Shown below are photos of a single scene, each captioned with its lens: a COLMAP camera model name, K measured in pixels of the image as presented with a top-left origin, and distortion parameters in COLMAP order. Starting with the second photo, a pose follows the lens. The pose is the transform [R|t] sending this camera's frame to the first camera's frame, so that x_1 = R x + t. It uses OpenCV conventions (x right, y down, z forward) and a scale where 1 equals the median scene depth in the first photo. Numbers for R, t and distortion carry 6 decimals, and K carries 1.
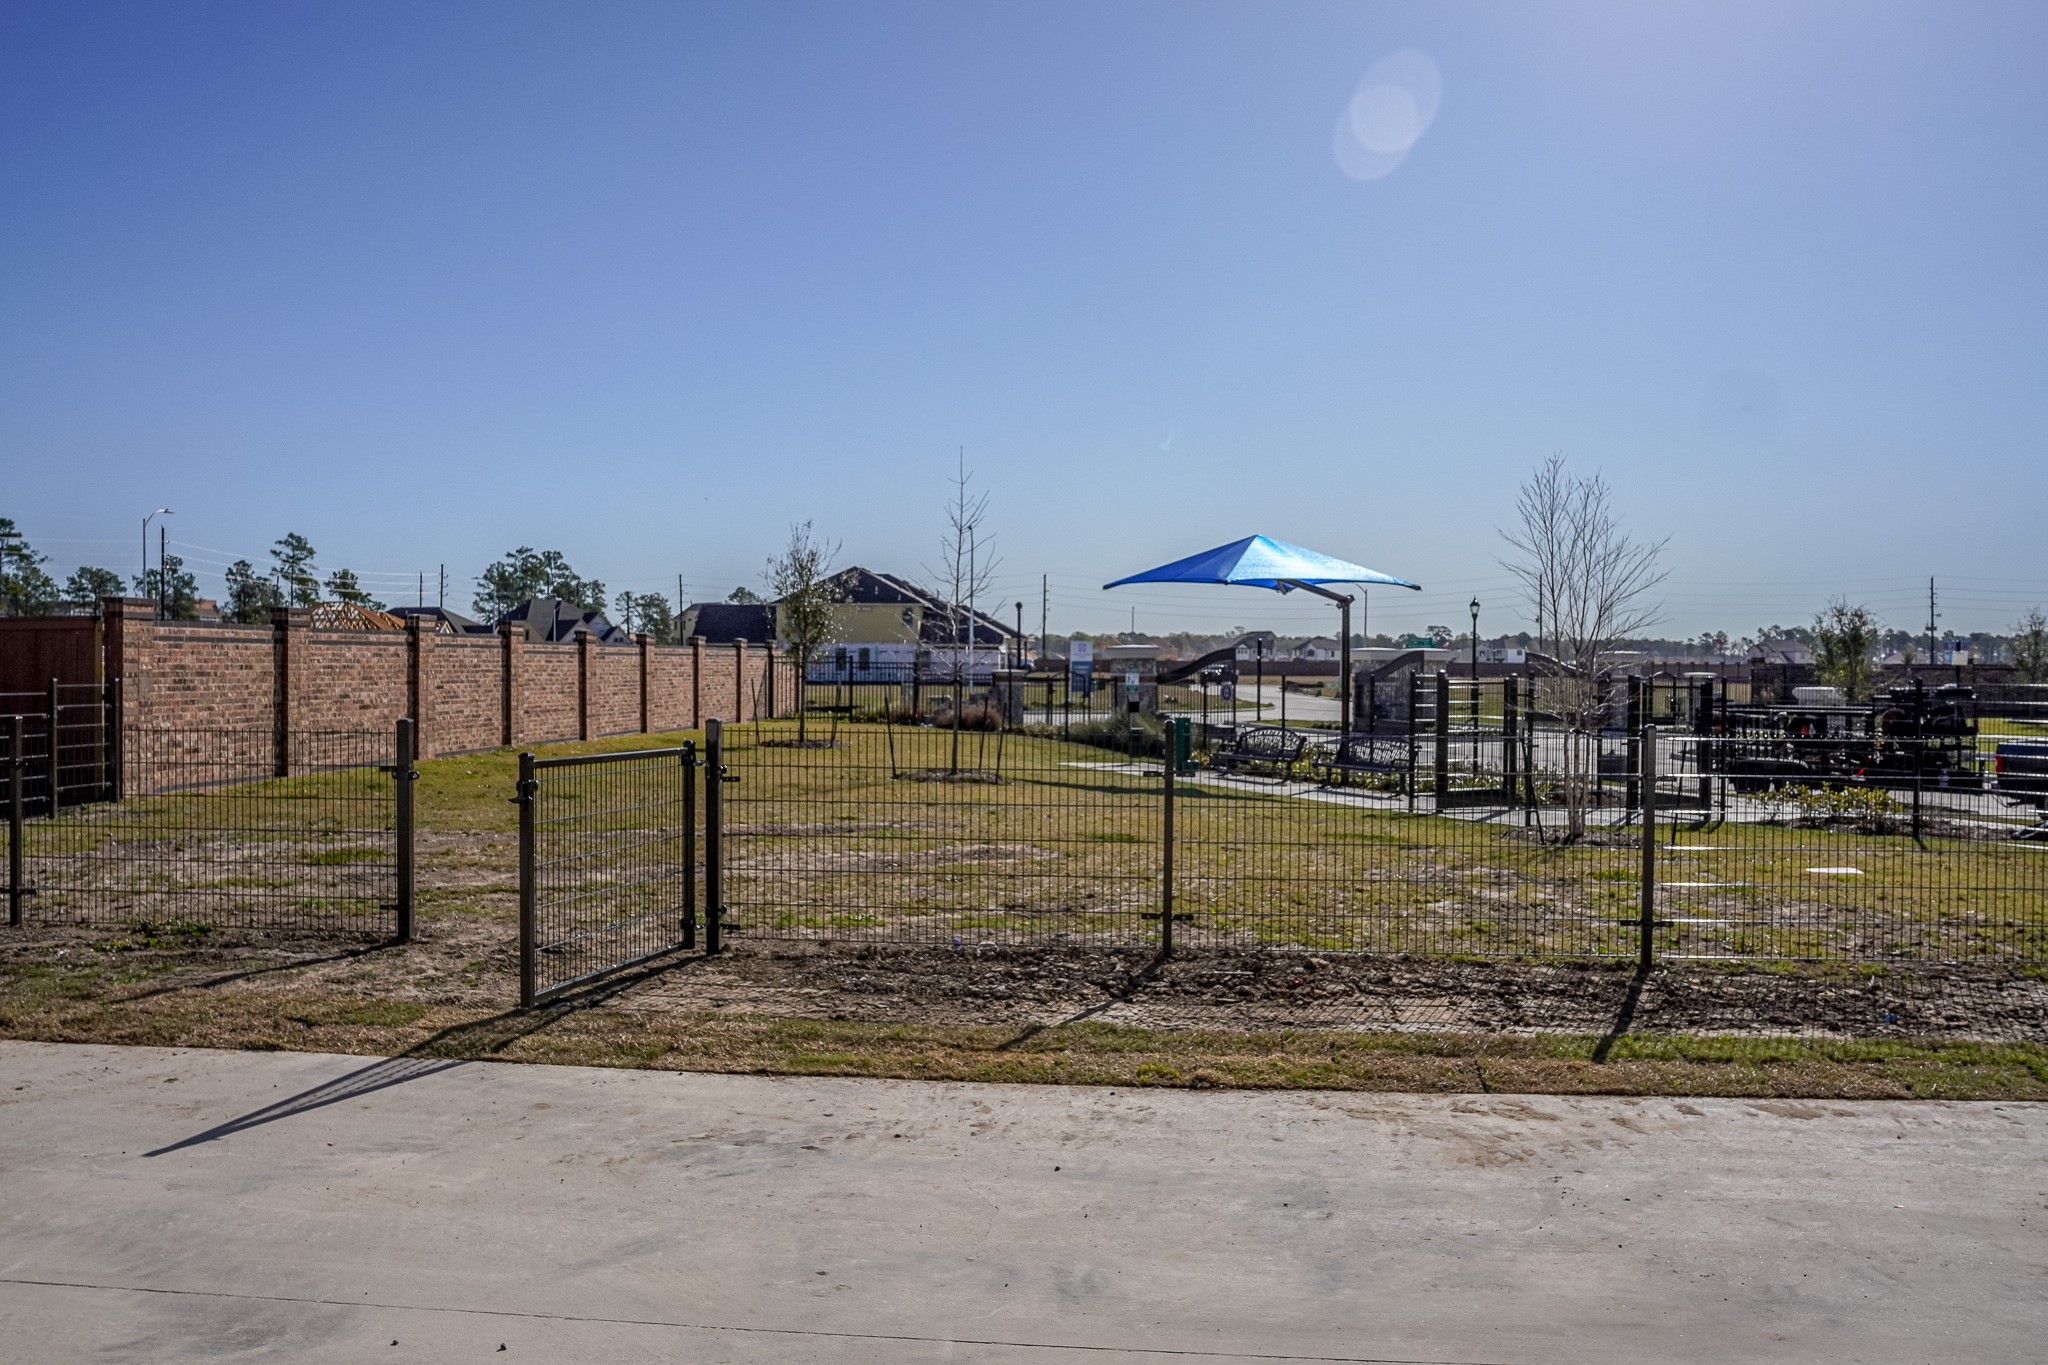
lens RADIAL K [[1544.8, 0, 1021.2], [0, 1544.8, 687.2], [0, 0, 1]] dist [-0.085999, 0.045613]
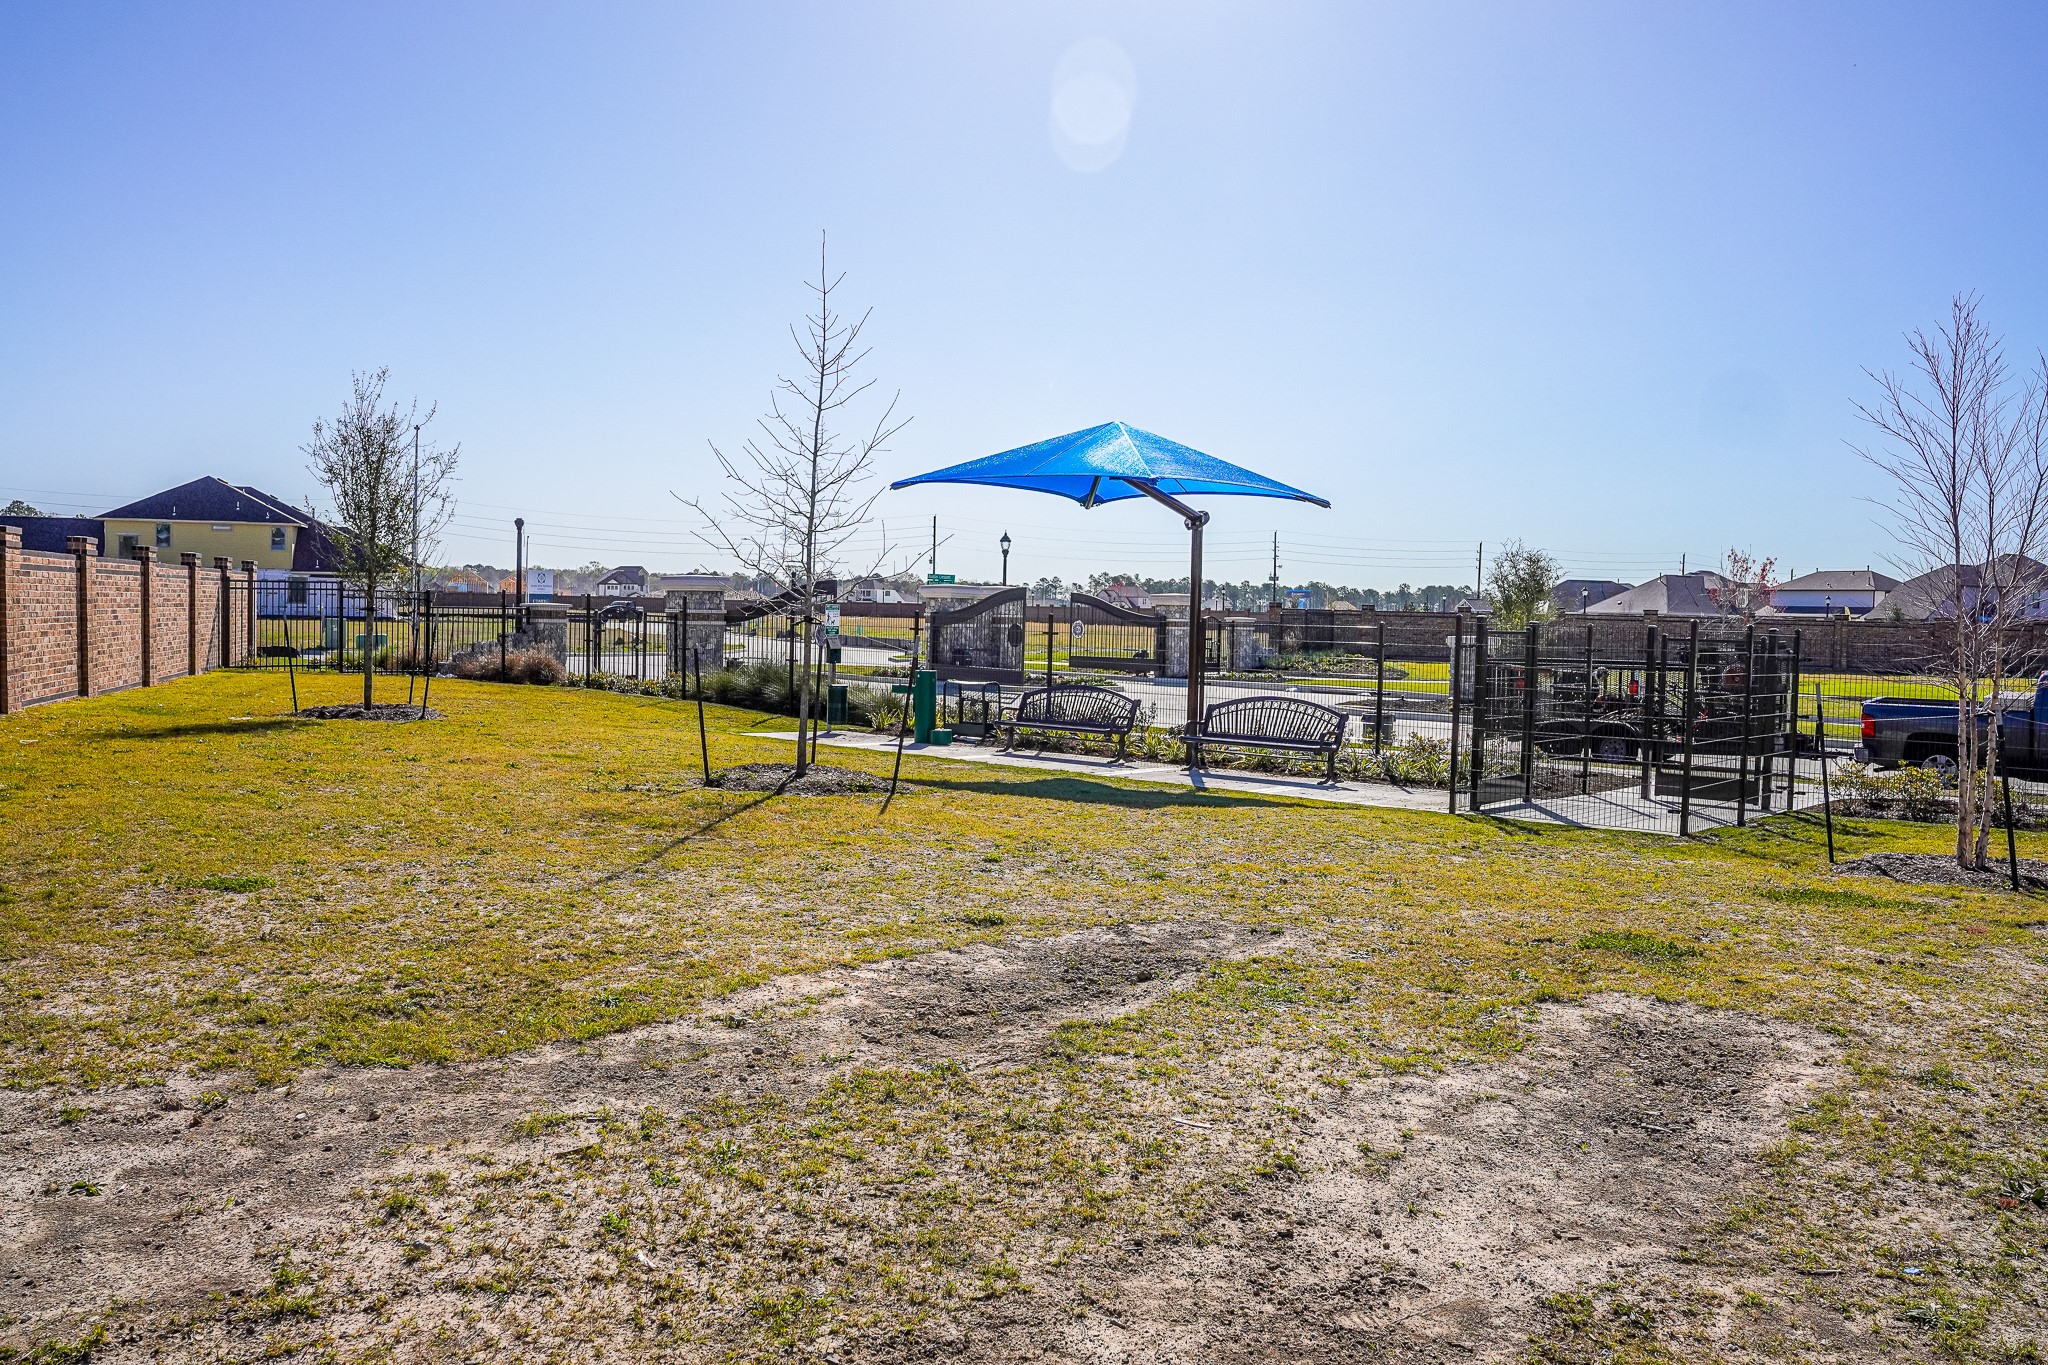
lens RADIAL K [[1544.8, 0, 1027.4], [0, 1544.8, 674.9], [0, 0, 1]] dist [-0.085999, 0.045613]
pose [[0.913816, -0.002388, 0.406121, -0.116797], [-0.010818, 0.999485, 0.030218, -0.001183], [-0.405984, -0.032007, 0.913320, 0.233082]]
